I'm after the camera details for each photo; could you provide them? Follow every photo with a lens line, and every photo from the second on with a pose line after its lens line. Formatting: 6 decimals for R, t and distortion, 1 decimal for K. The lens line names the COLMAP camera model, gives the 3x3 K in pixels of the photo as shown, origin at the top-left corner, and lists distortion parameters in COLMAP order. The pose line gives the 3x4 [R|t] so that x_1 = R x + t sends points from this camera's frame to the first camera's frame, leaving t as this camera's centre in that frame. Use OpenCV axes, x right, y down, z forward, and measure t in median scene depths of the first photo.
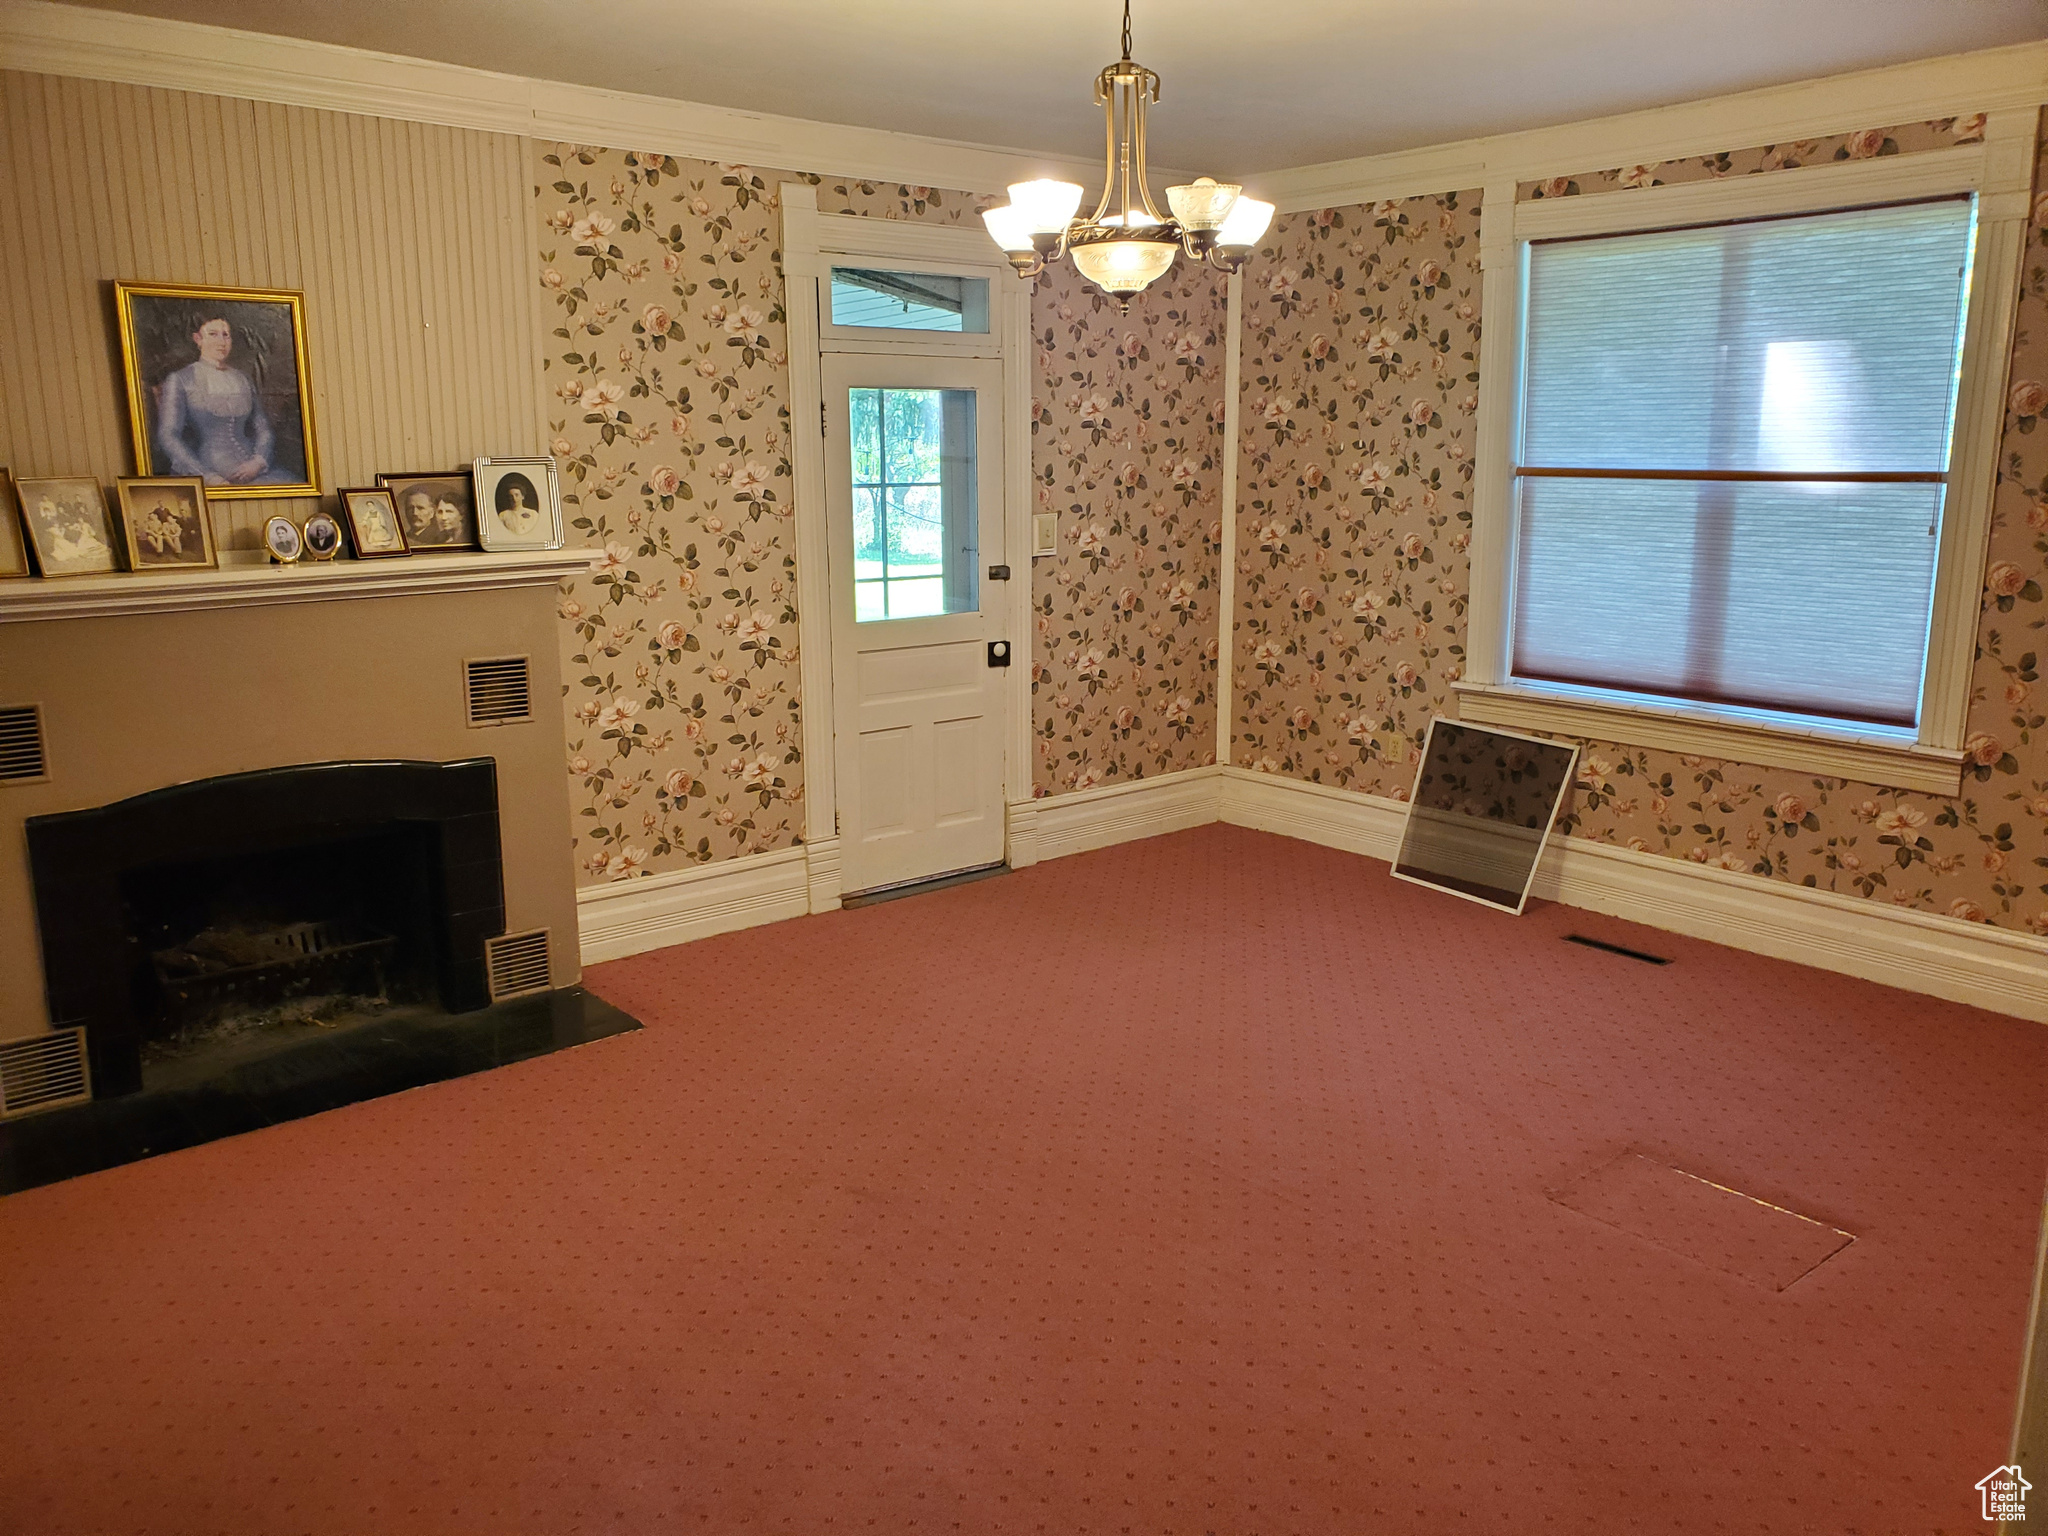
lens RADIAL K [[1591.6, 0, 1020.3], [0, 1591.6, 770.1], [0, 0, 1]] dist [0.046890, -0.043123]
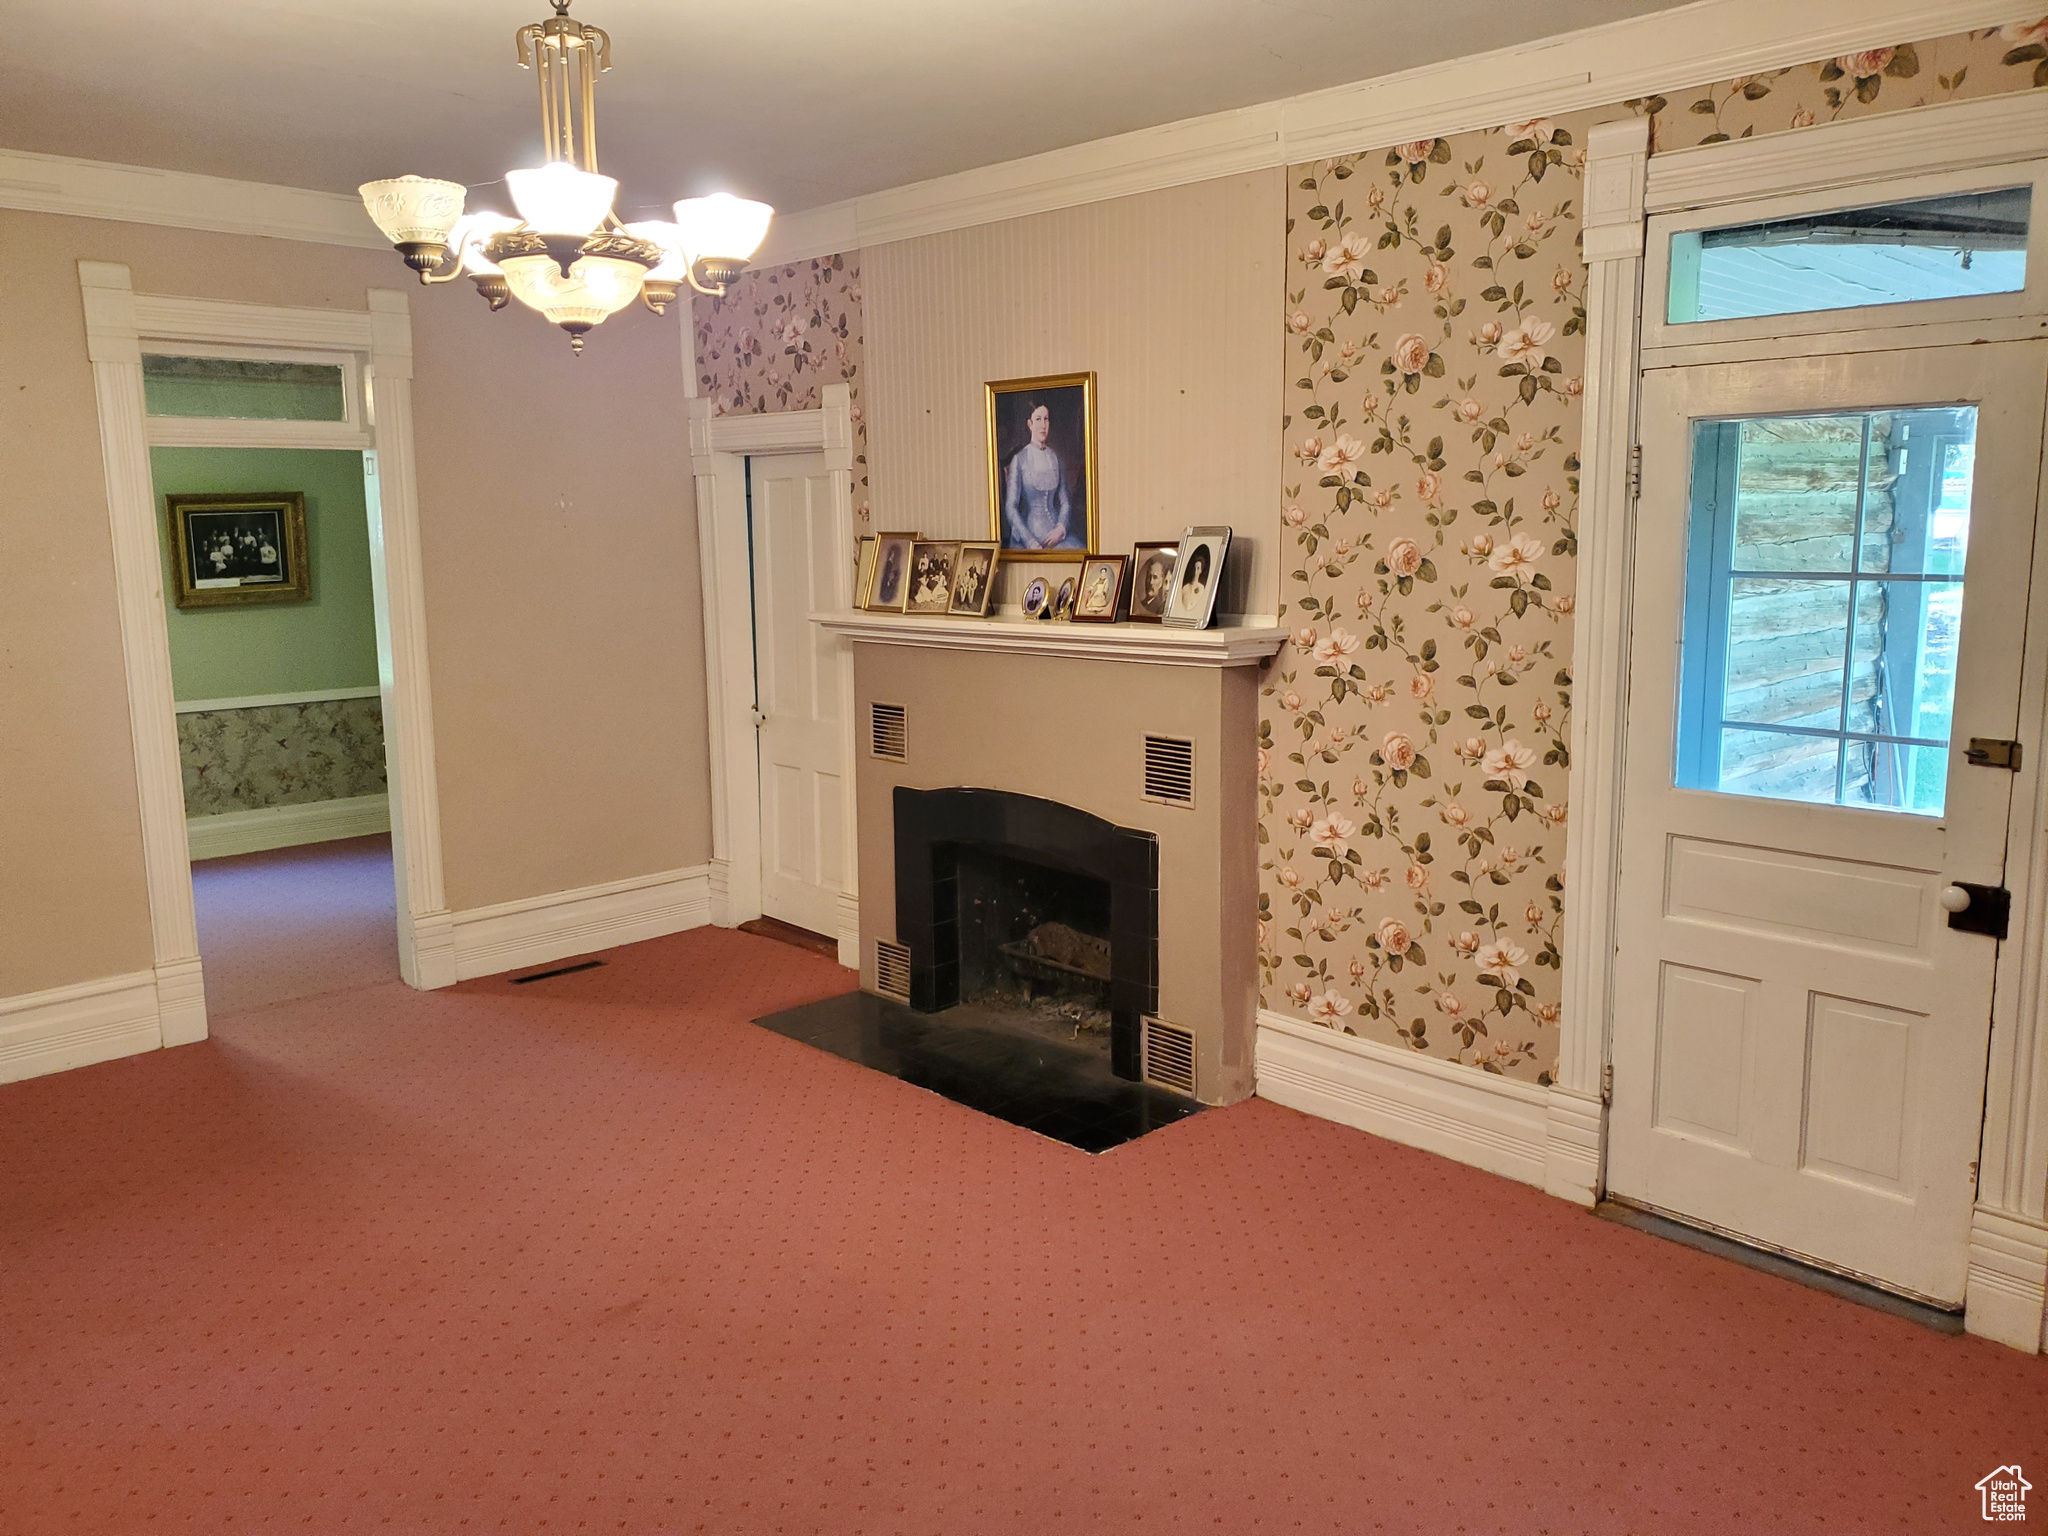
lens RADIAL K [[1591.6, 0, 1015.4], [0, 1591.6, 775.0], [0, 0, 1]] dist [0.046890, -0.043123]
pose [[0.075450, 0.172053, -0.982194, 0.549927], [-0.187146, 0.969942, 0.155531, -0.162400], [0.979430, 0.172079, 0.105381, 0.742904]]
